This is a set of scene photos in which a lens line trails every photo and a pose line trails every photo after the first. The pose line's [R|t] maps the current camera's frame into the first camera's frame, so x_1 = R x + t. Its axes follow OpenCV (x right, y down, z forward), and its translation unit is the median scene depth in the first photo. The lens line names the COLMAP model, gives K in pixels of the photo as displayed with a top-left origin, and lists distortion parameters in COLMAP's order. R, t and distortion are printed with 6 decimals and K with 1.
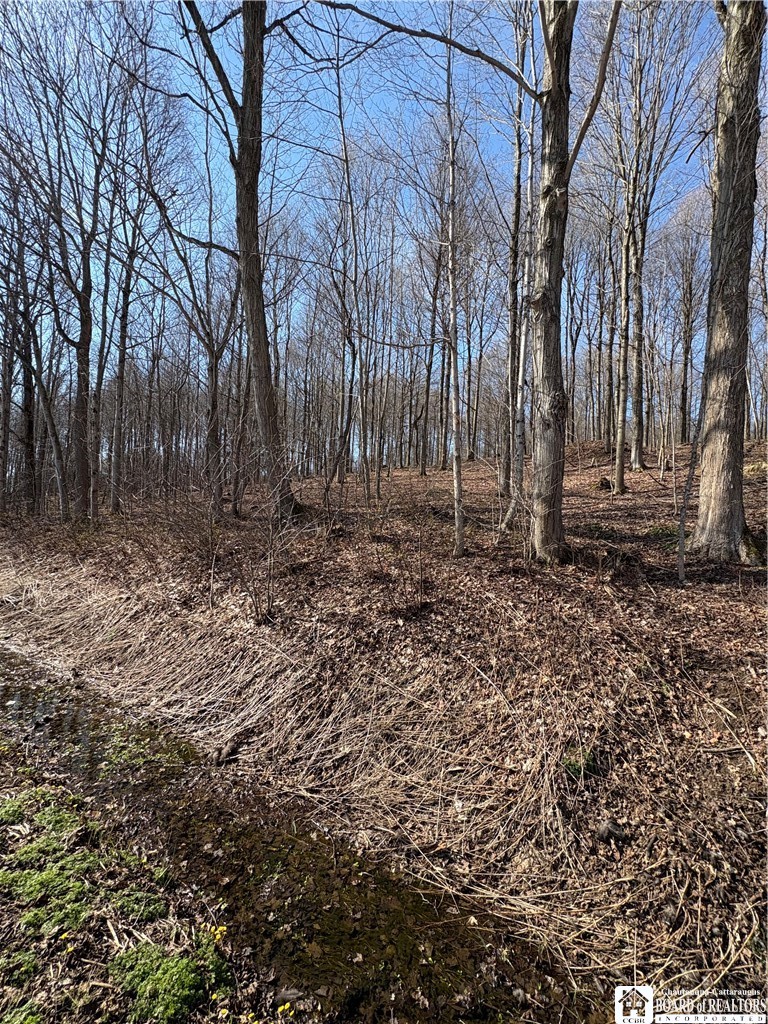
lens RADIAL K [[406.4, 0, 385.9], [0, 406.4, 513.5], [0, 0, 1]] dist [0.002054, -0.000501]
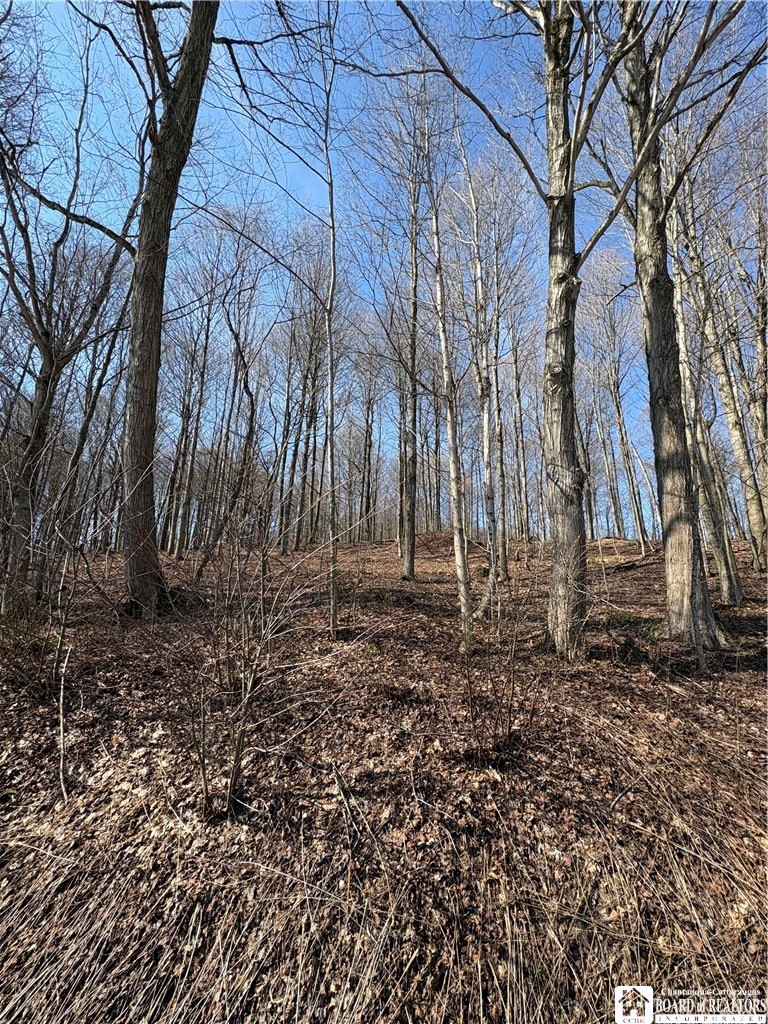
lens RADIAL K [[406.4, 0, 380.2], [0, 406.4, 512.6], [0, 0, 1]] dist [0.002054, -0.000501]
pose [[0.899054, 0.094110, 0.427604, -0.378802], [-0.003107, 0.977973, -0.208707, 0.001539], [-0.437827, 0.186311, 0.879543, 0.389623]]
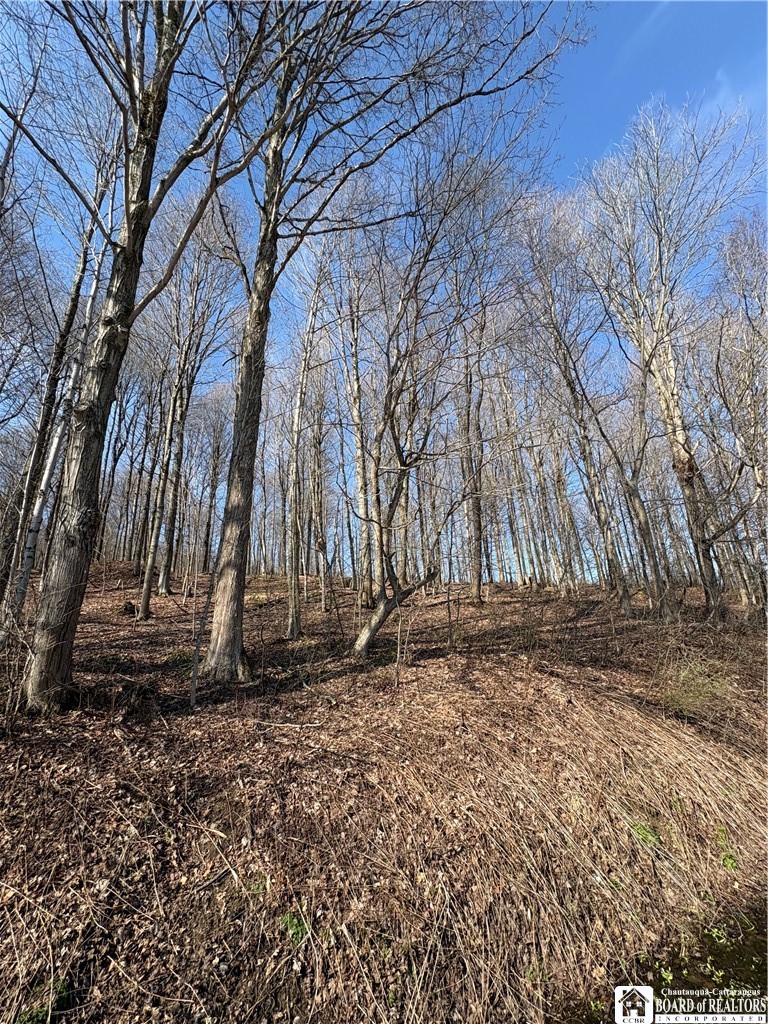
lens RADIAL K [[406.4, 0, 383.0], [0, 406.4, 513.6], [0, 0, 1]] dist [0.002054, -0.000501]
pose [[0.505084, 0.213169, 0.836331, -0.013363], [0.038809, 0.962428, -0.268748, -0.013047], [-0.862197, 0.168197, 0.477834, -0.016032]]
